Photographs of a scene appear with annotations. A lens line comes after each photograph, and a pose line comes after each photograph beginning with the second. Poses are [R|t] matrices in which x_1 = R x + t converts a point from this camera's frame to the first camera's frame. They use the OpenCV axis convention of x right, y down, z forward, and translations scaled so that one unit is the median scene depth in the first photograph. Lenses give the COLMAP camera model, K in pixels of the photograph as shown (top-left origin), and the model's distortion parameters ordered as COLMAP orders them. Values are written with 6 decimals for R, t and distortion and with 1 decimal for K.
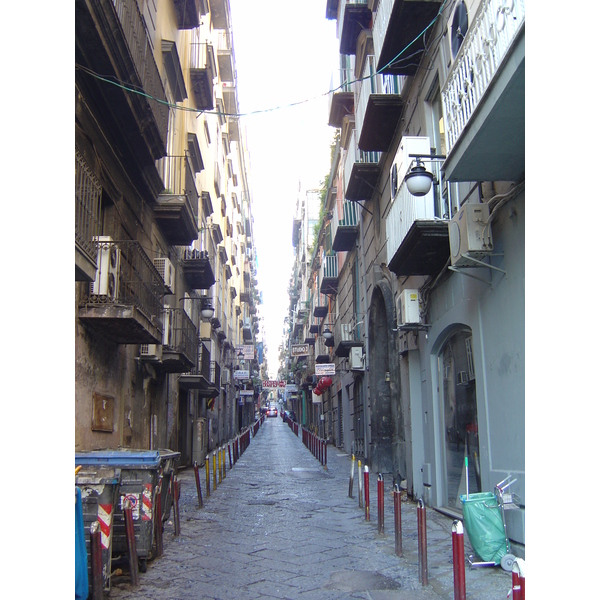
lens RADIAL K [[668.9, 0, 300.0], [0, 668.9, 300.0], [0, 0, 1]] dist [-0.142625, 0.036416]
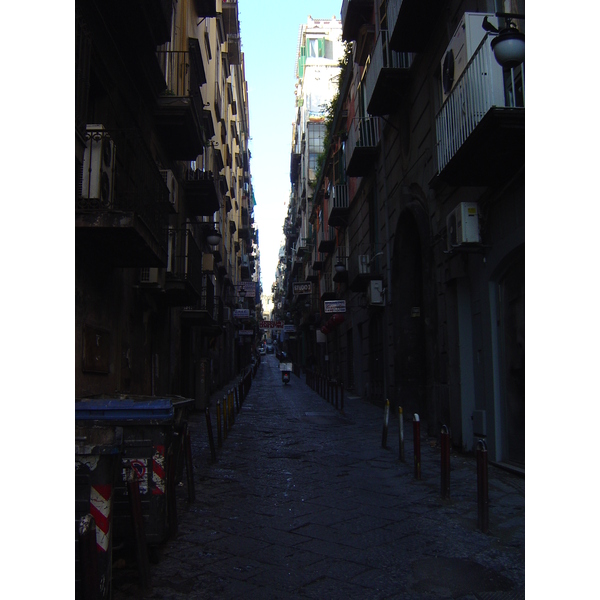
lens RADIAL K [[668.9, 0, 300.0], [0, 668.9, 300.0], [0, 0, 1]] dist [-0.142625, 0.036416]
pose [[0.999938, 0.002650, 0.010835, -0.035950], [-0.003580, 0.996226, 0.086719, 0.024112], [-0.010564, -0.086752, 0.996174, 0.121464]]
